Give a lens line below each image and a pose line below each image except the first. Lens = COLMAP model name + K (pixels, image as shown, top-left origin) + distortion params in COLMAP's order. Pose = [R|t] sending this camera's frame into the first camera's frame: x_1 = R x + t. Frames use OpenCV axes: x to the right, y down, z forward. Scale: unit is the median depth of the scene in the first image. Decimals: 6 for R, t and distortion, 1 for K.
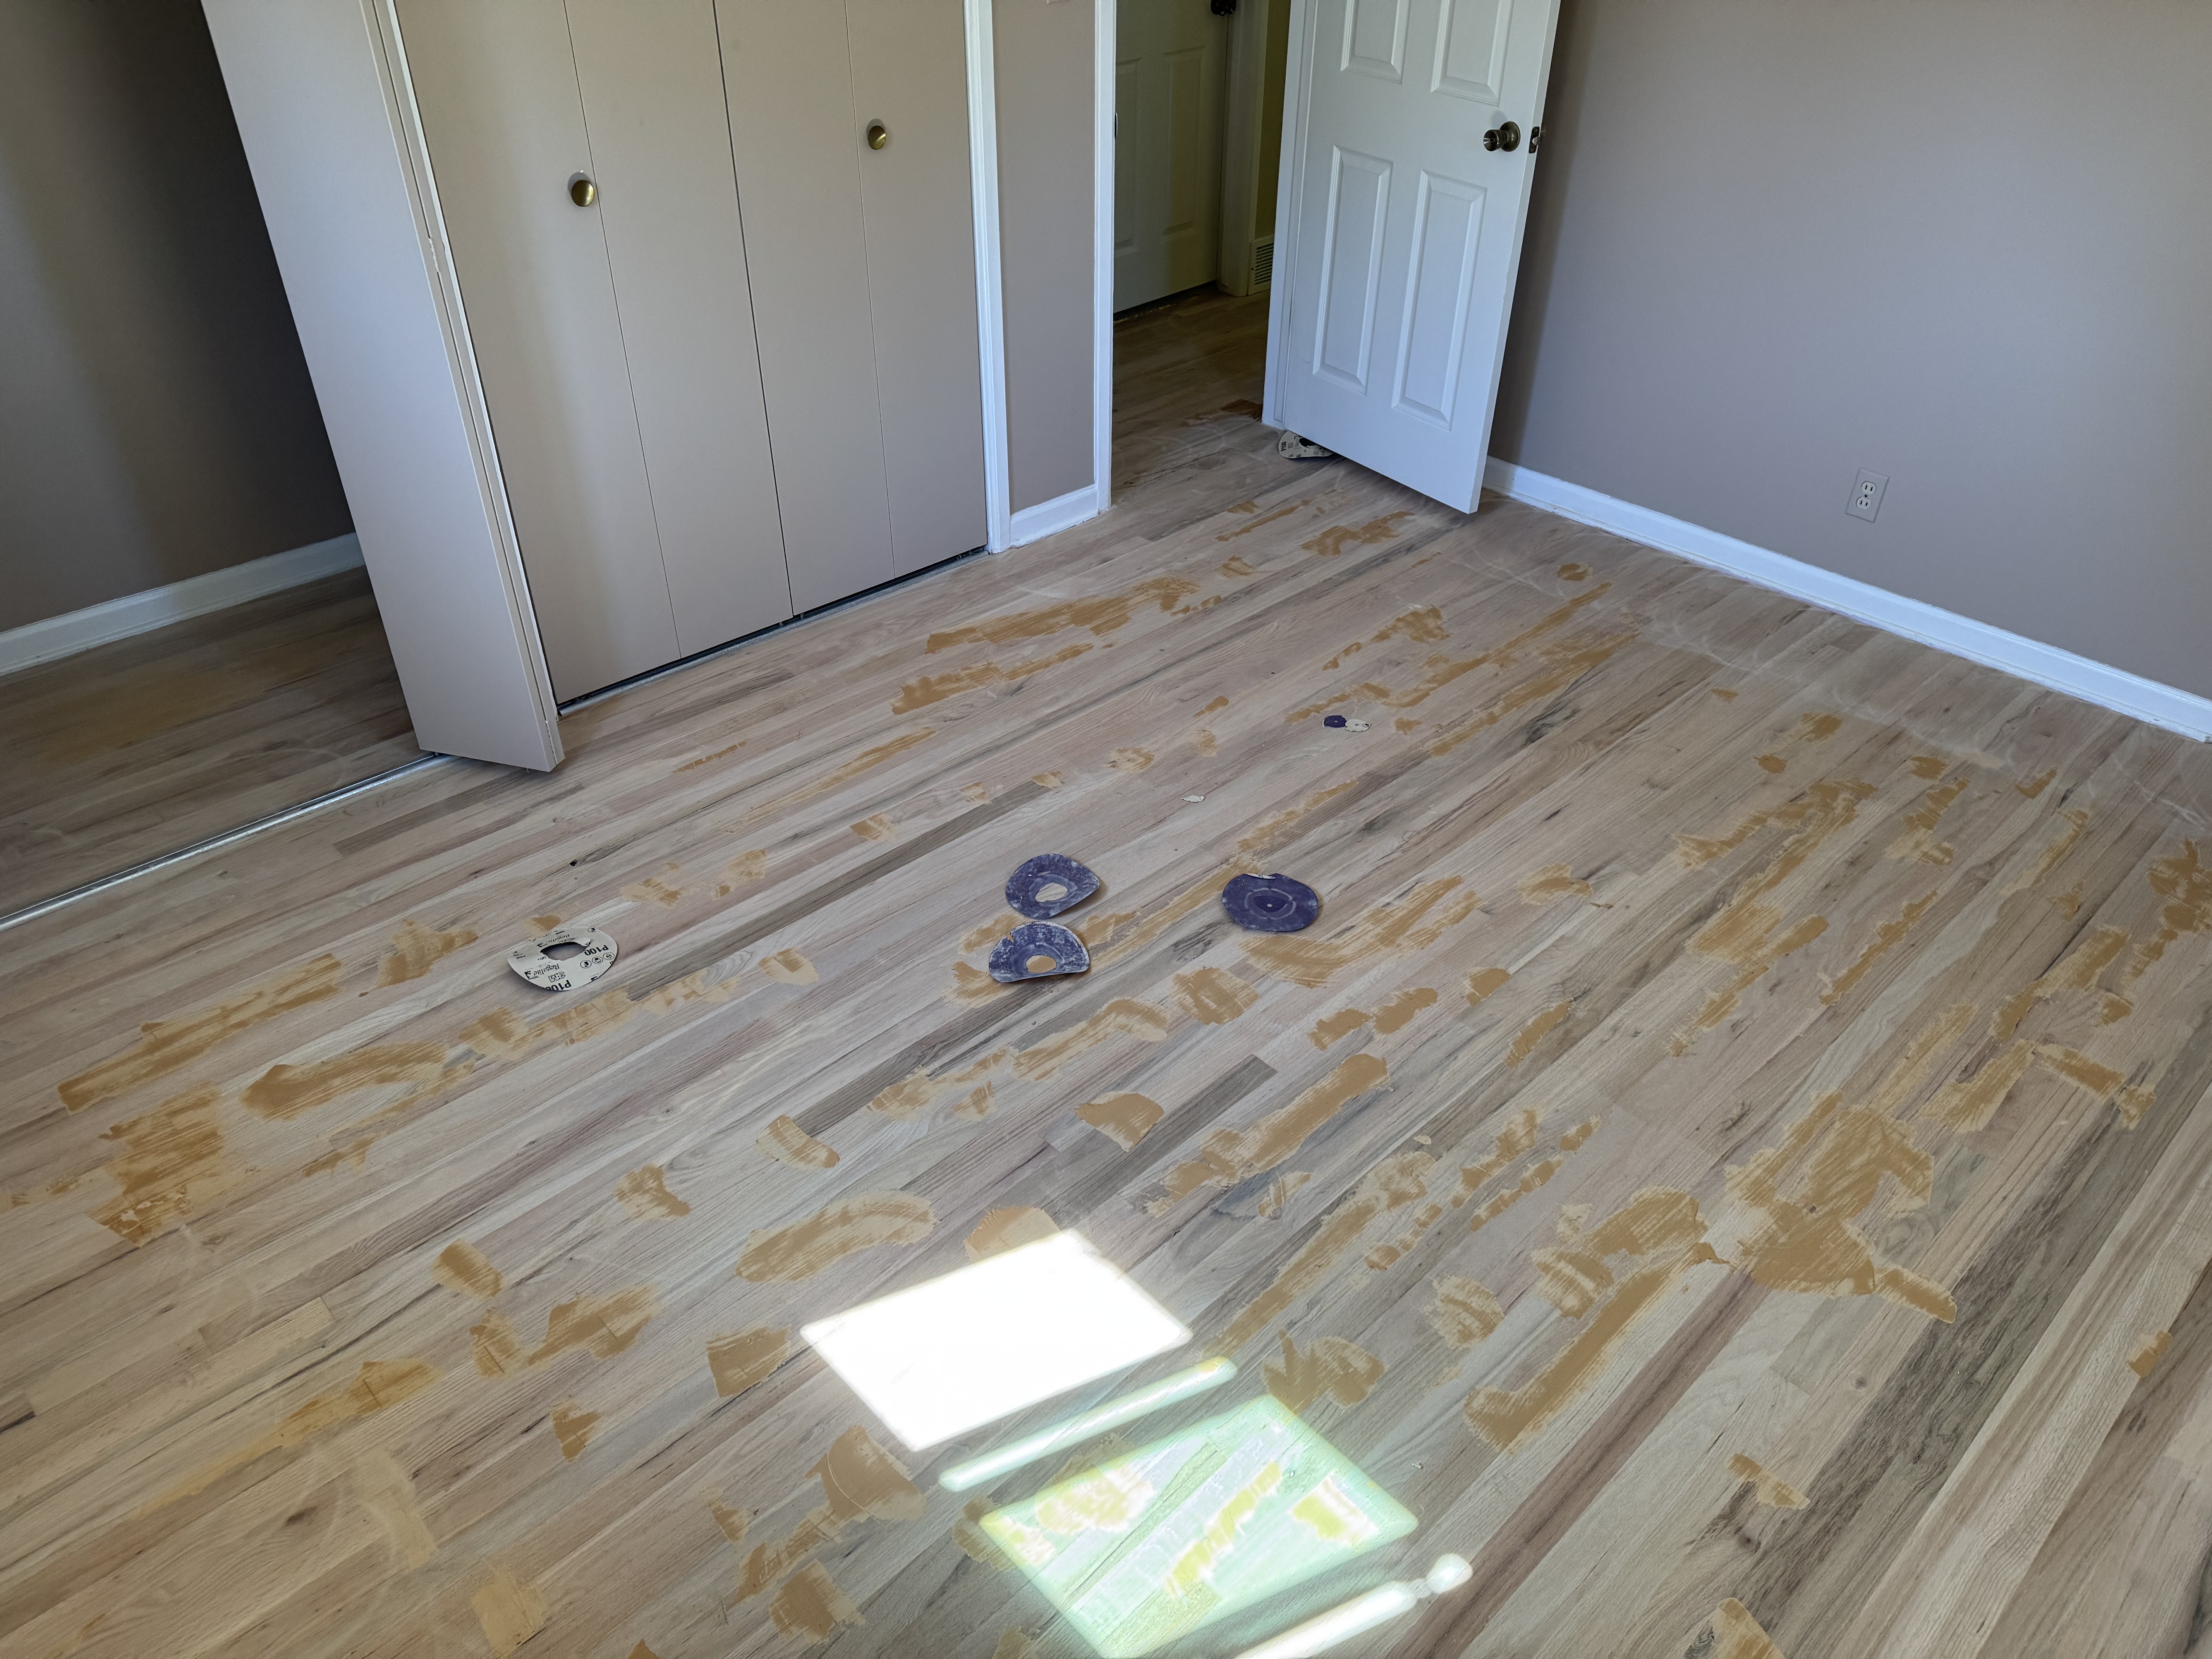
lens RADIAL K [[1546.4, 0, 1102.2], [0, 1546.4, 830.5], [0, 0, 1]] dist [0.052530, -0.050359]
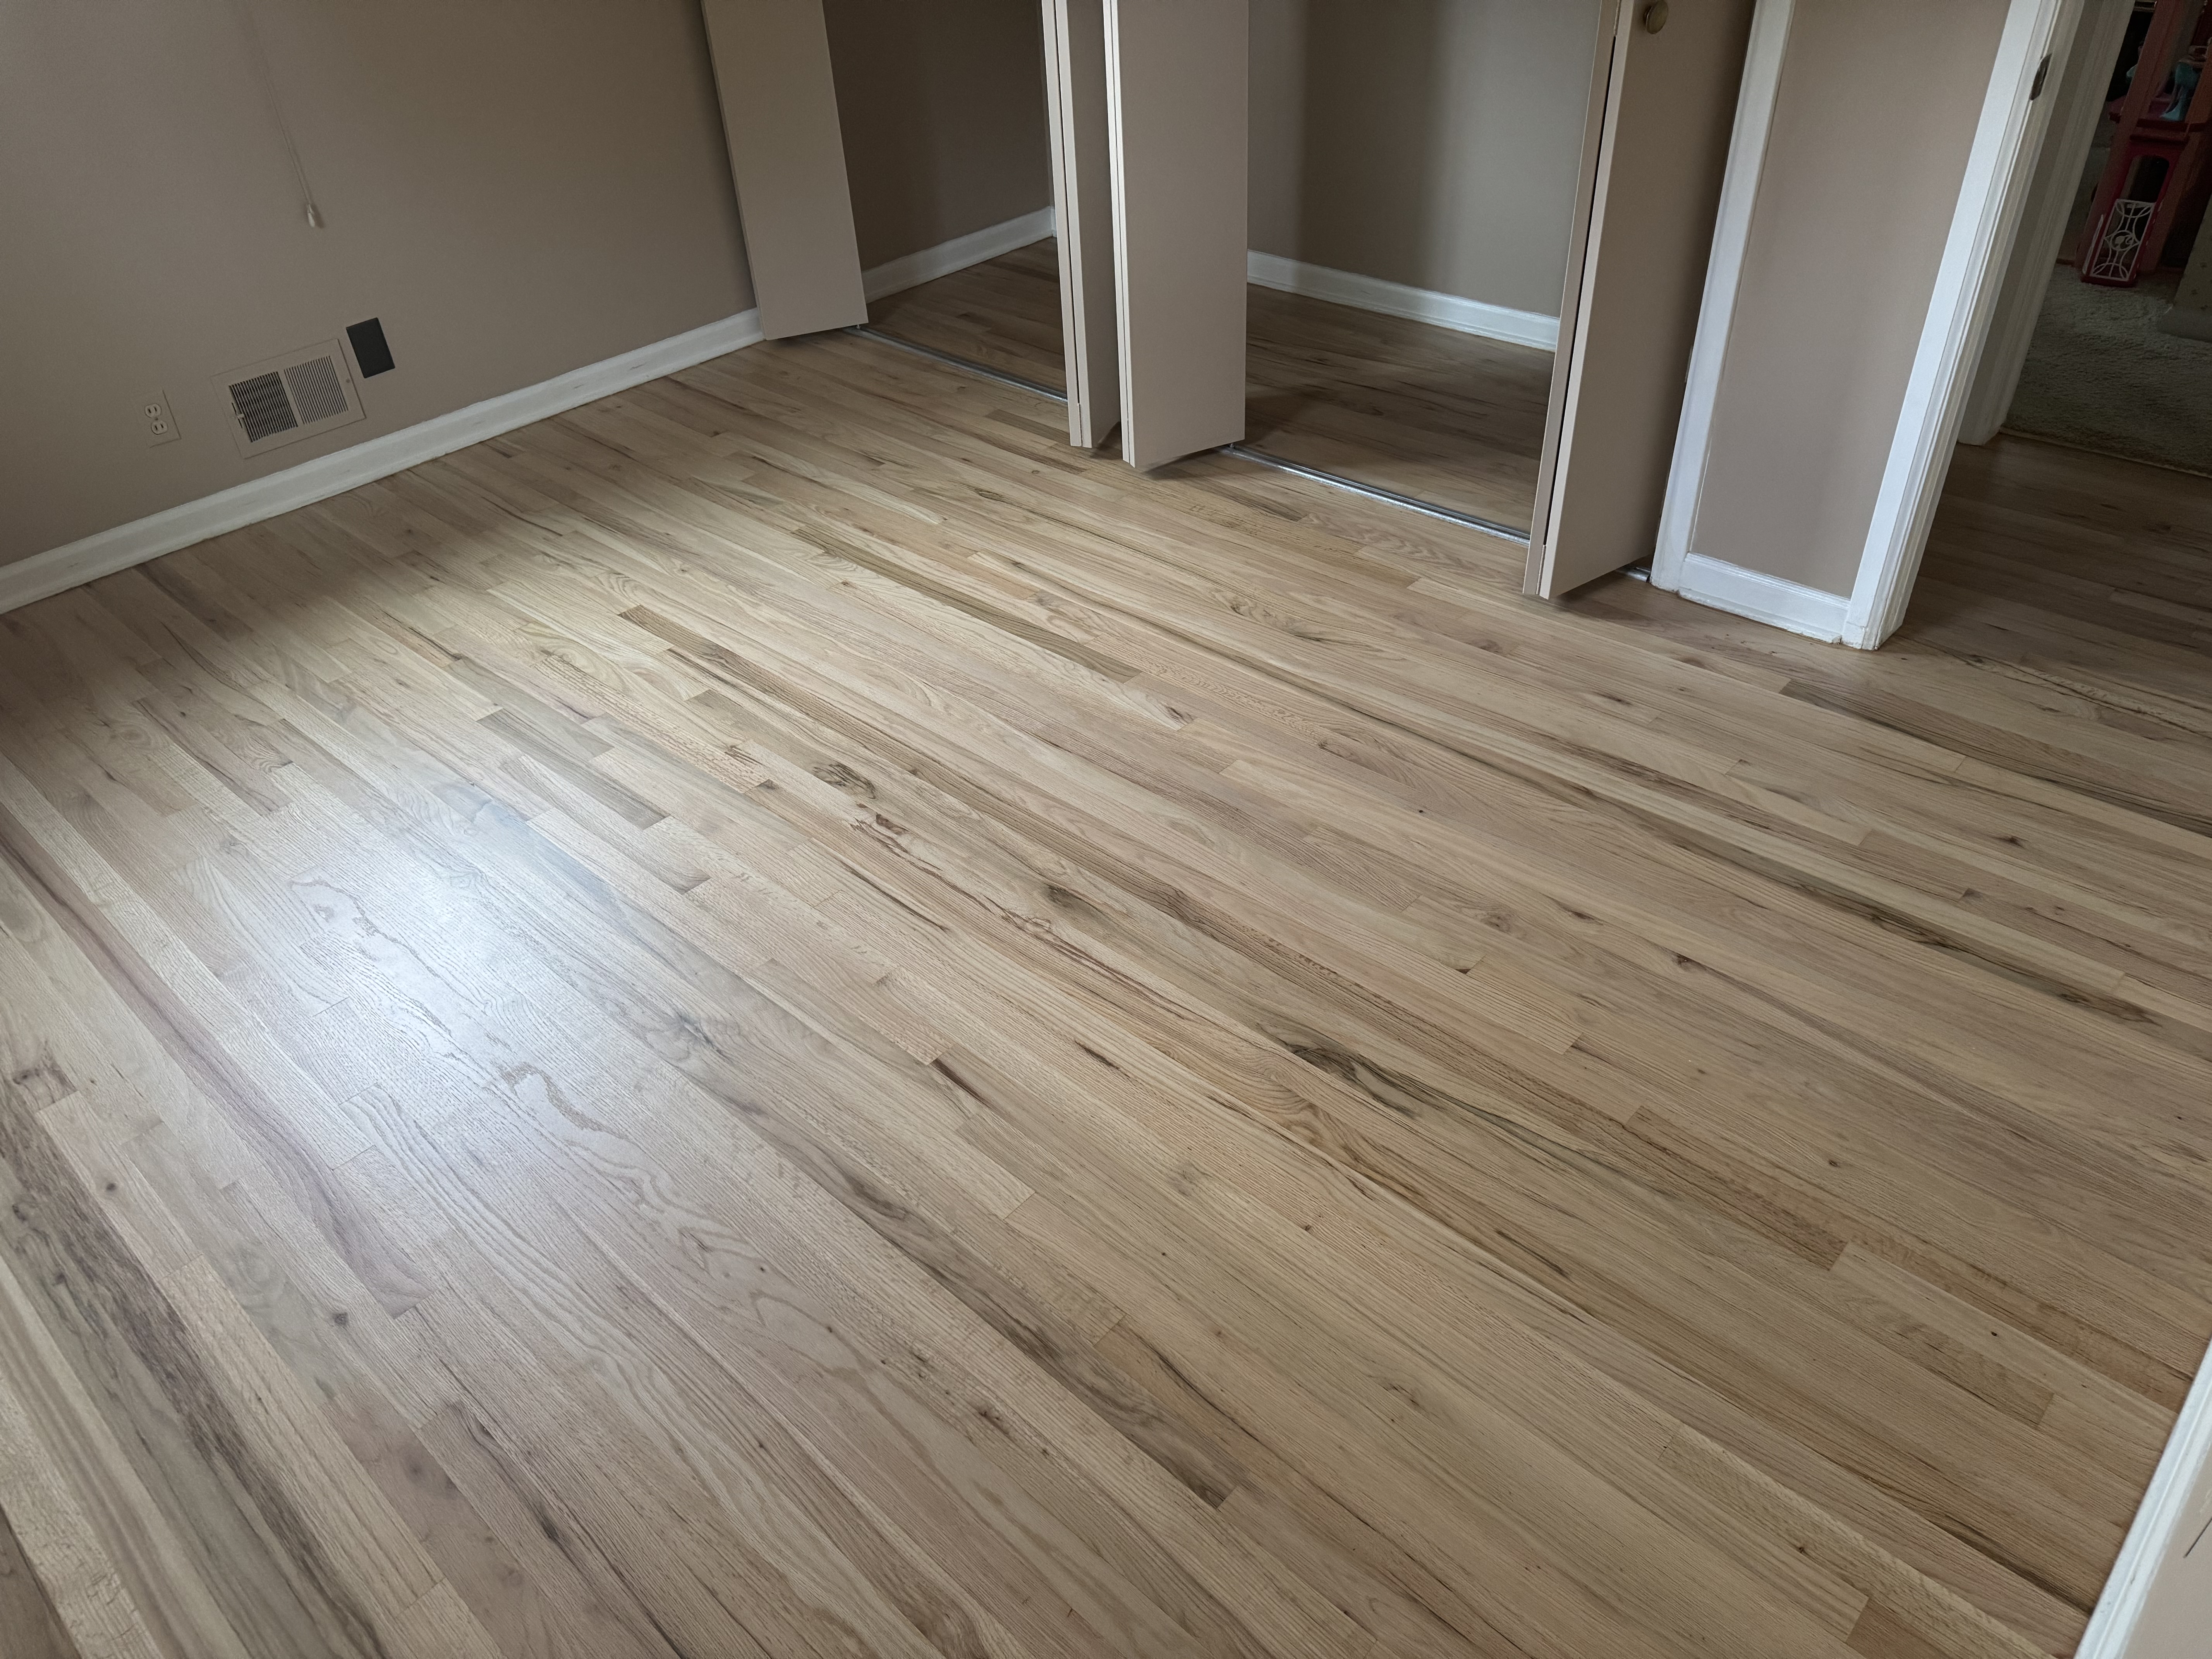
lens RADIAL K [[1546.4, 0, 1100.1], [0, 1546.4, 832.1], [0, 0, 1]] dist [0.052530, -0.050359]
pose [[0.055014, 0.589555, -0.805852, 0.807439], [-0.536017, 0.698359, 0.474321, -0.417811], [0.842413, 0.405856, 0.354431, 0.736525]]
